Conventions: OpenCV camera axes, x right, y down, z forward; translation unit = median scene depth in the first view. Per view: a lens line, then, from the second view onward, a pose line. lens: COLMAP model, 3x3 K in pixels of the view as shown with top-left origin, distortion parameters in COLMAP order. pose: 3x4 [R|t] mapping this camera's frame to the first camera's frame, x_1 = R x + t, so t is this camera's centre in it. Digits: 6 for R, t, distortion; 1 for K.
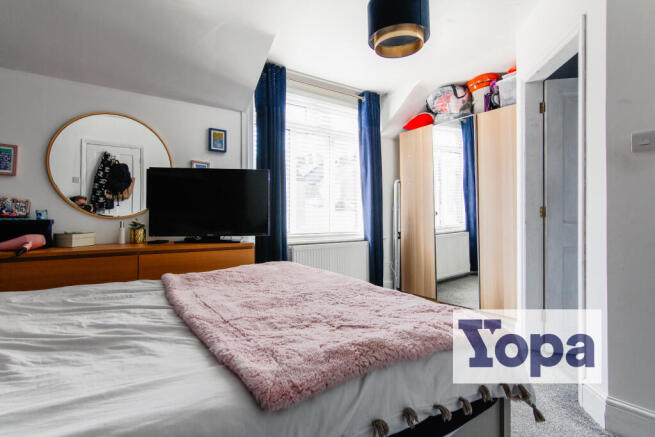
lens RADIAL K [[335.4, 0, 322.6], [0, 335.4, 213.6], [0, 0, 1]] dist [-0.002033, 0.001636]
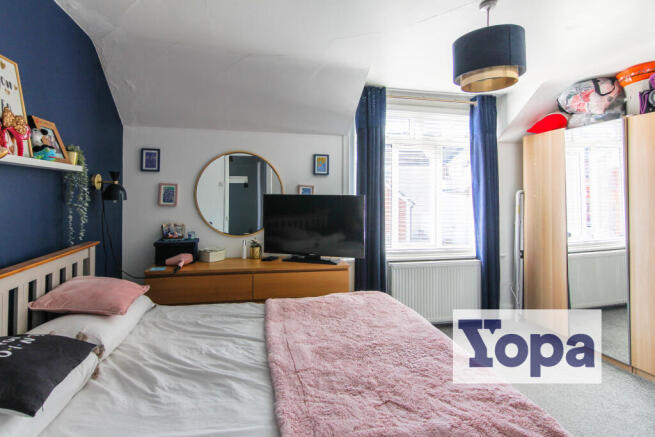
lens RADIAL K [[341.5, 0, 310.3], [0, 341.5, 194.5], [0, 0, 1]] dist [0.001429, 0.001554]
pose [[0.921041, 0.002974, -0.389454, 0.090325], [-0.002478, 0.999995, 0.001777, -0.122185], [0.389457, -0.000671, 0.921044, -0.046049]]
